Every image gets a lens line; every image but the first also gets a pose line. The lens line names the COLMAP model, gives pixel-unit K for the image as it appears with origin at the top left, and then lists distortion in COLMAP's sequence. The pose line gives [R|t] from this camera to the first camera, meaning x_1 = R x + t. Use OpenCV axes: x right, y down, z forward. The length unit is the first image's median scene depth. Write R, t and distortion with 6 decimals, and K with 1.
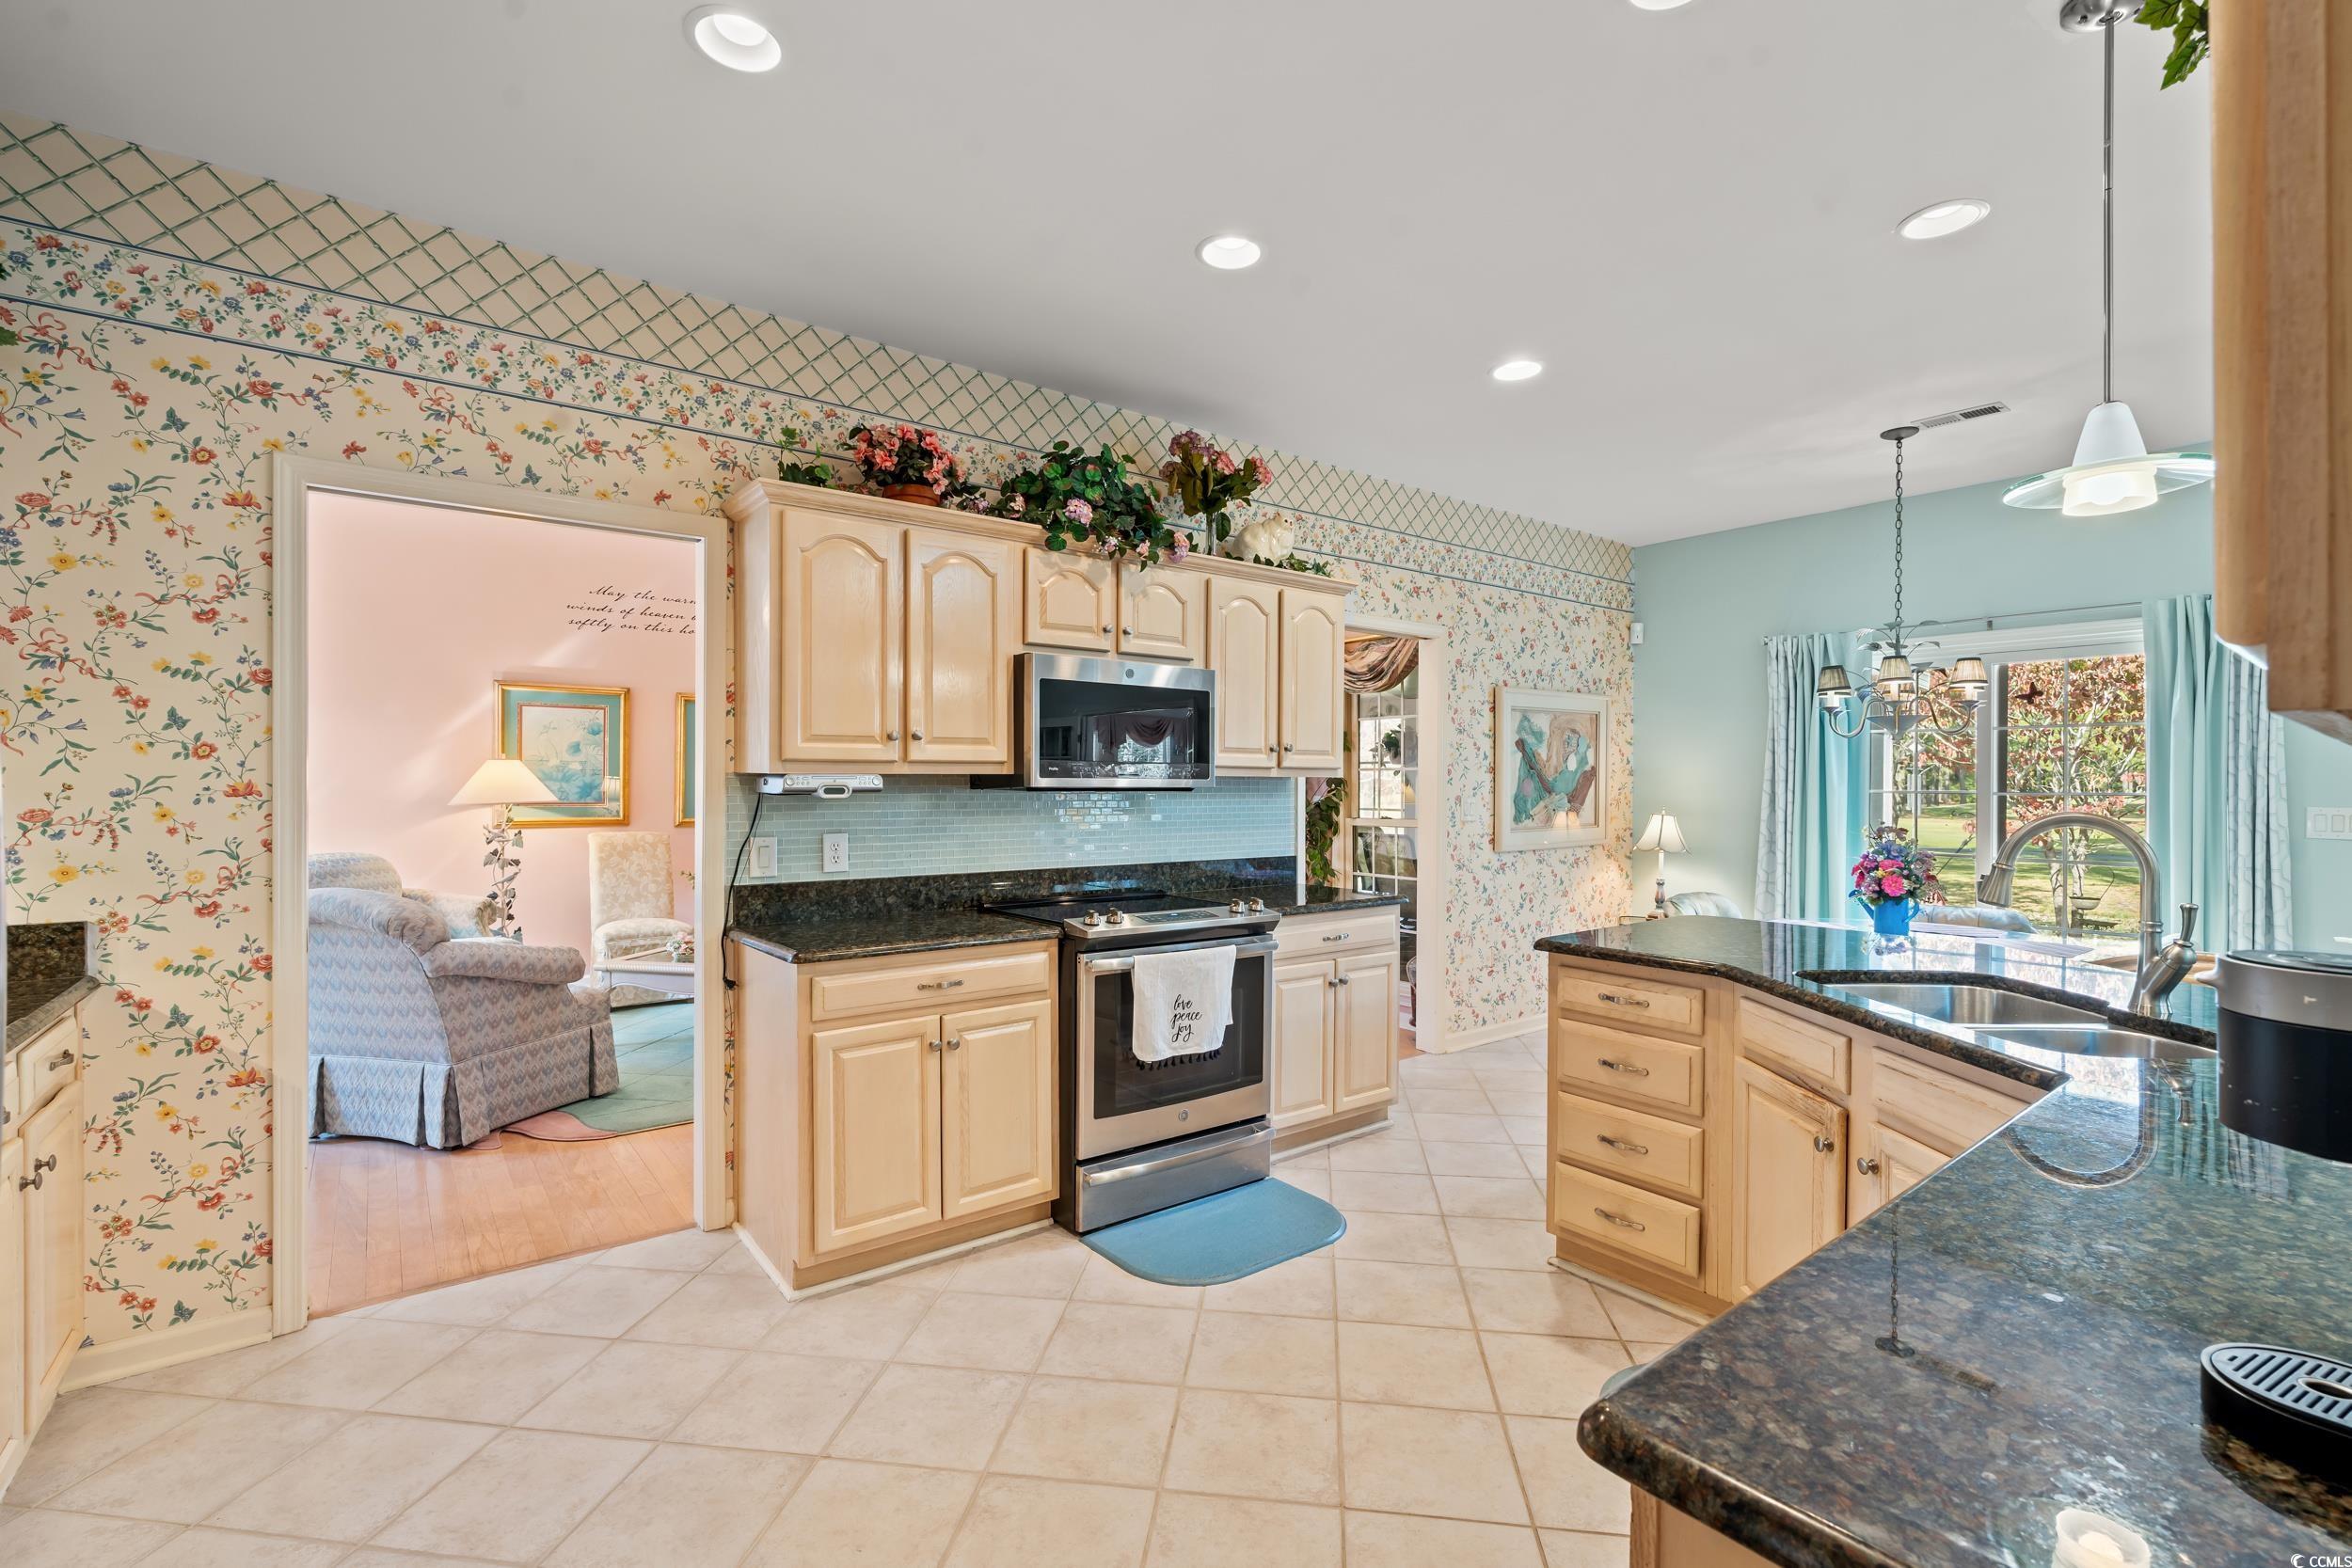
lens RADIAL K [[1032.3, 0, 1171.6], [0, 1032.3, 782.5], [0, 0, 1]] dist [-0.003847, -0.001019]
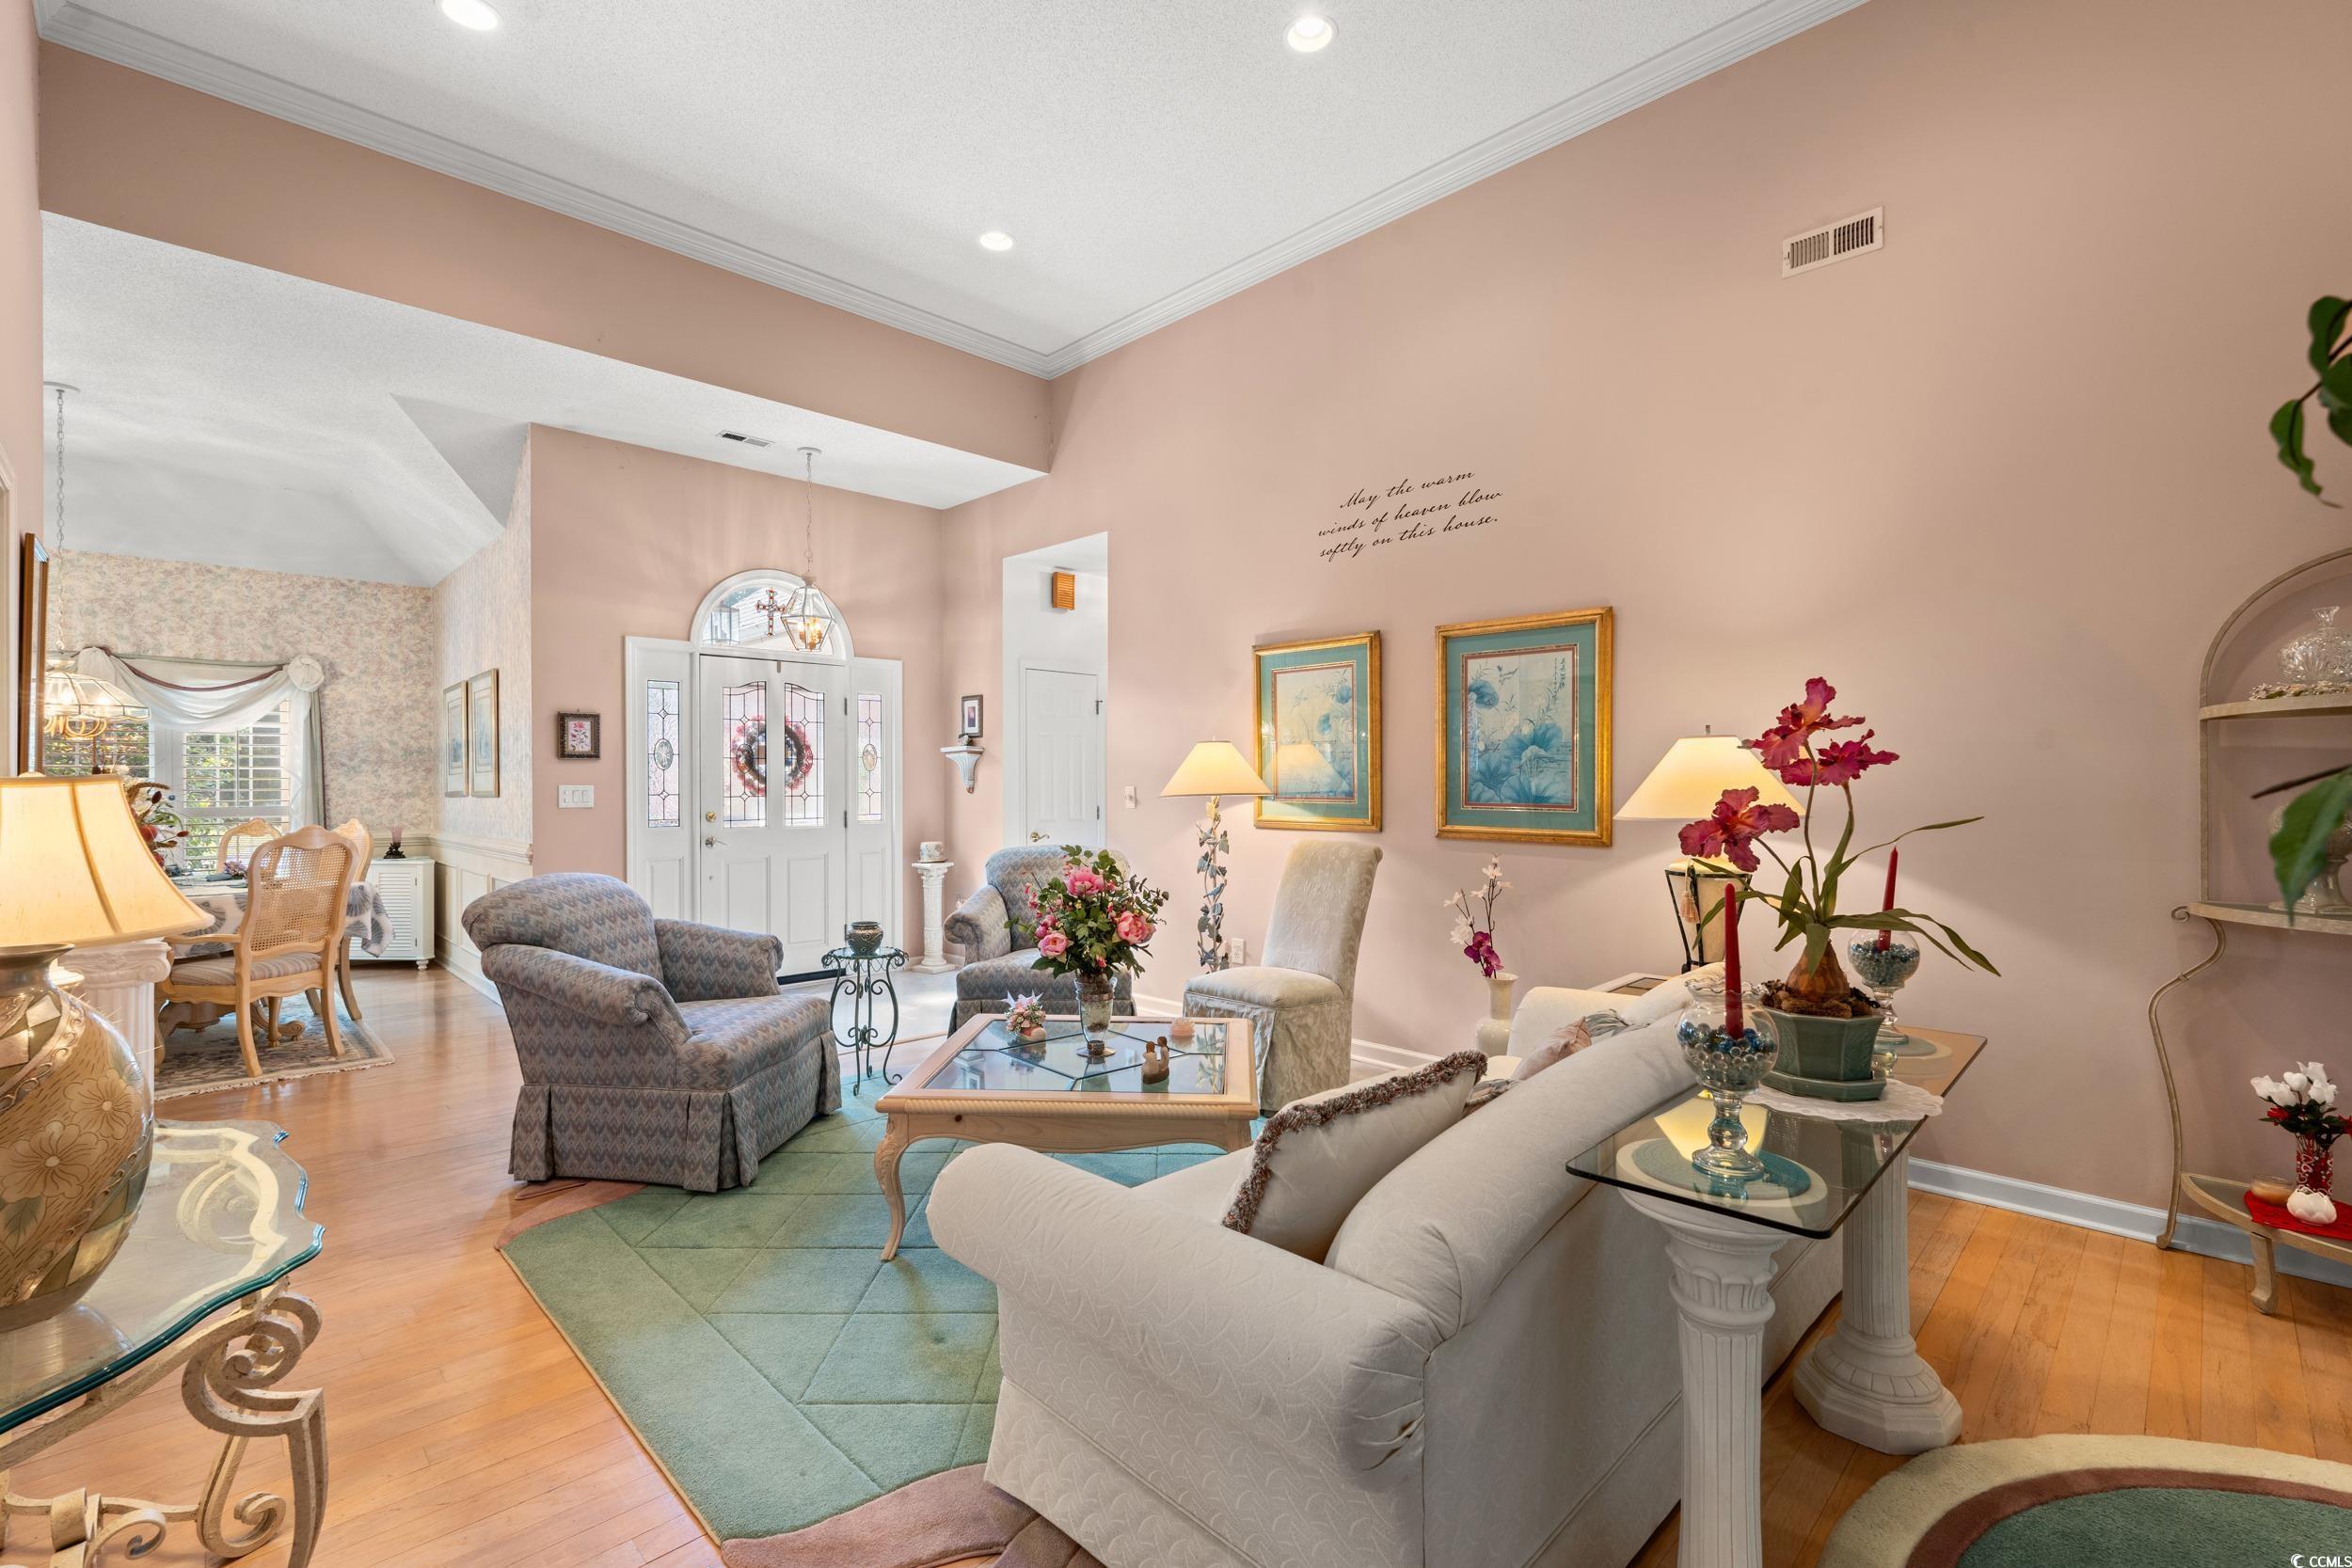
lens RADIAL K [[1032.3, 0, 1169.9], [0, 1032.3, 779.2], [0, 0, 1]] dist [-0.003847, -0.001019]
pose [[0.116644, -0.006424, -0.993153, 0.145680], [0.004575, 0.999972, -0.005931, 0.010754], [0.993163, -0.003852, 0.116670, 0.837946]]
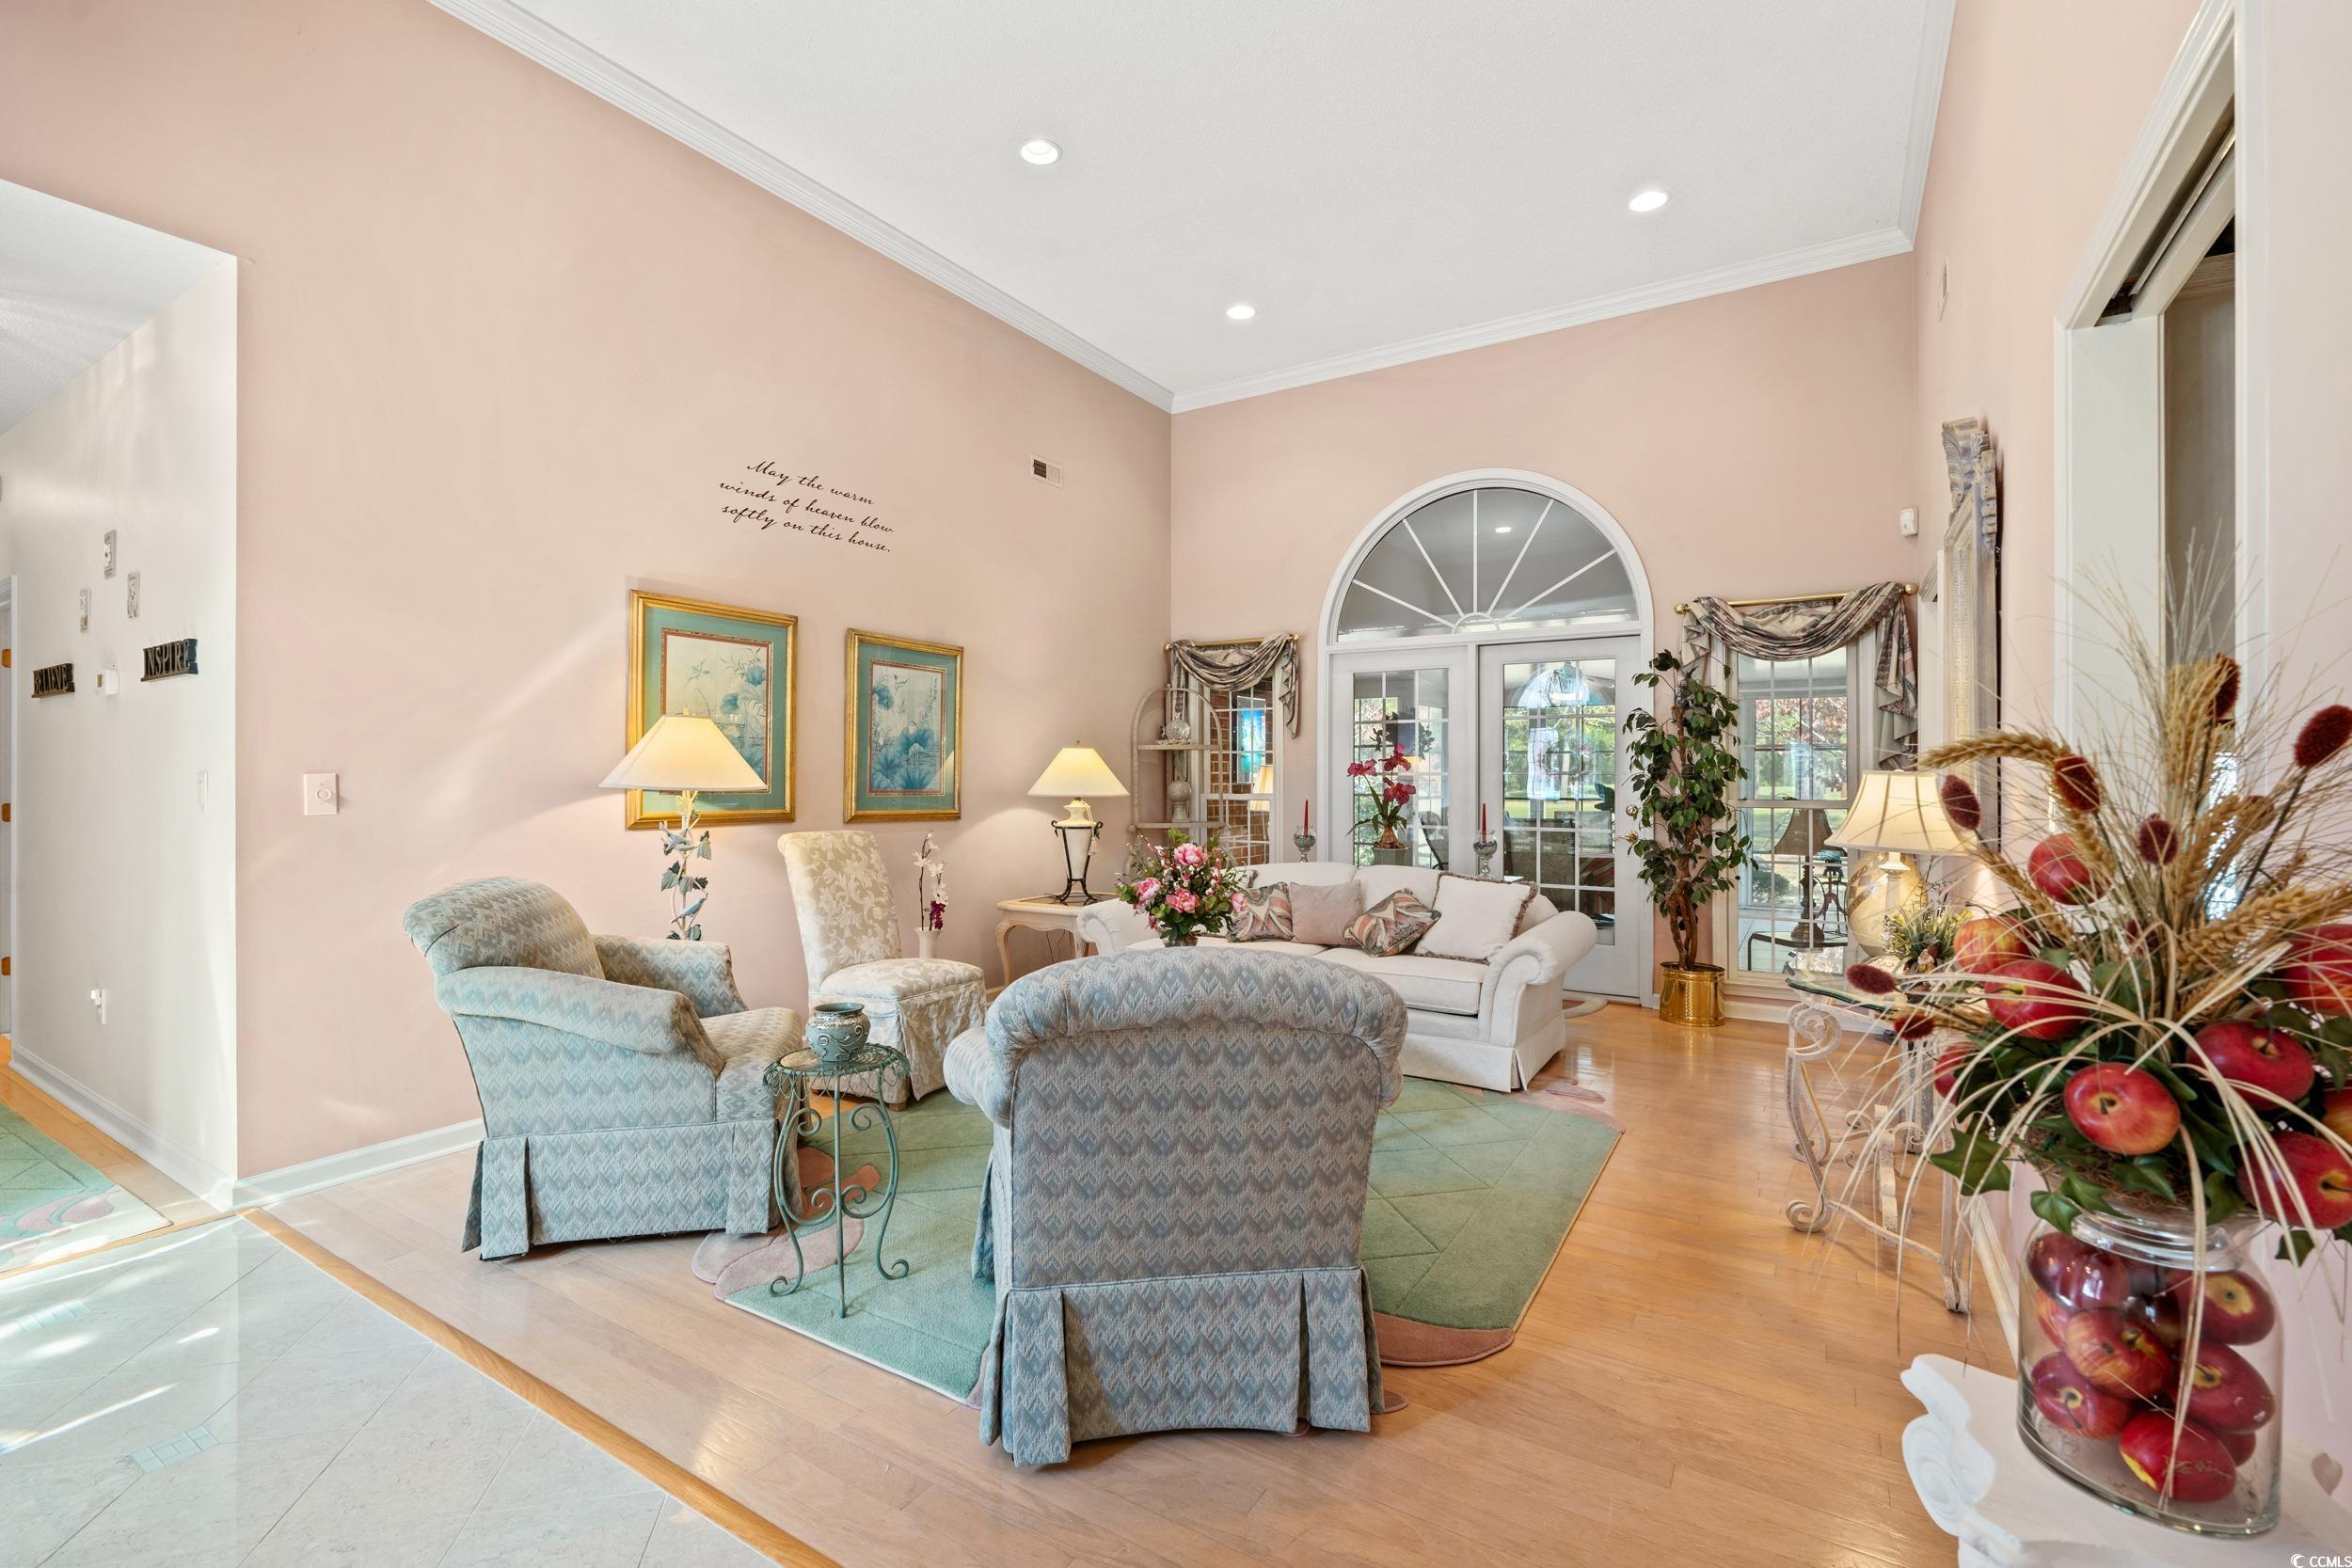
lens RADIAL K [[1032.3, 0, 1167.1], [0, 1032.3, 774.6], [0, 0, 1]] dist [-0.003847, -0.001019]
pose [[0.942438, -0.000115, 0.334380, -0.560251], [0.000052, 1.000000, 0.000198, 0.011521], [-0.334380, -0.000169, 0.942438, 0.306977]]
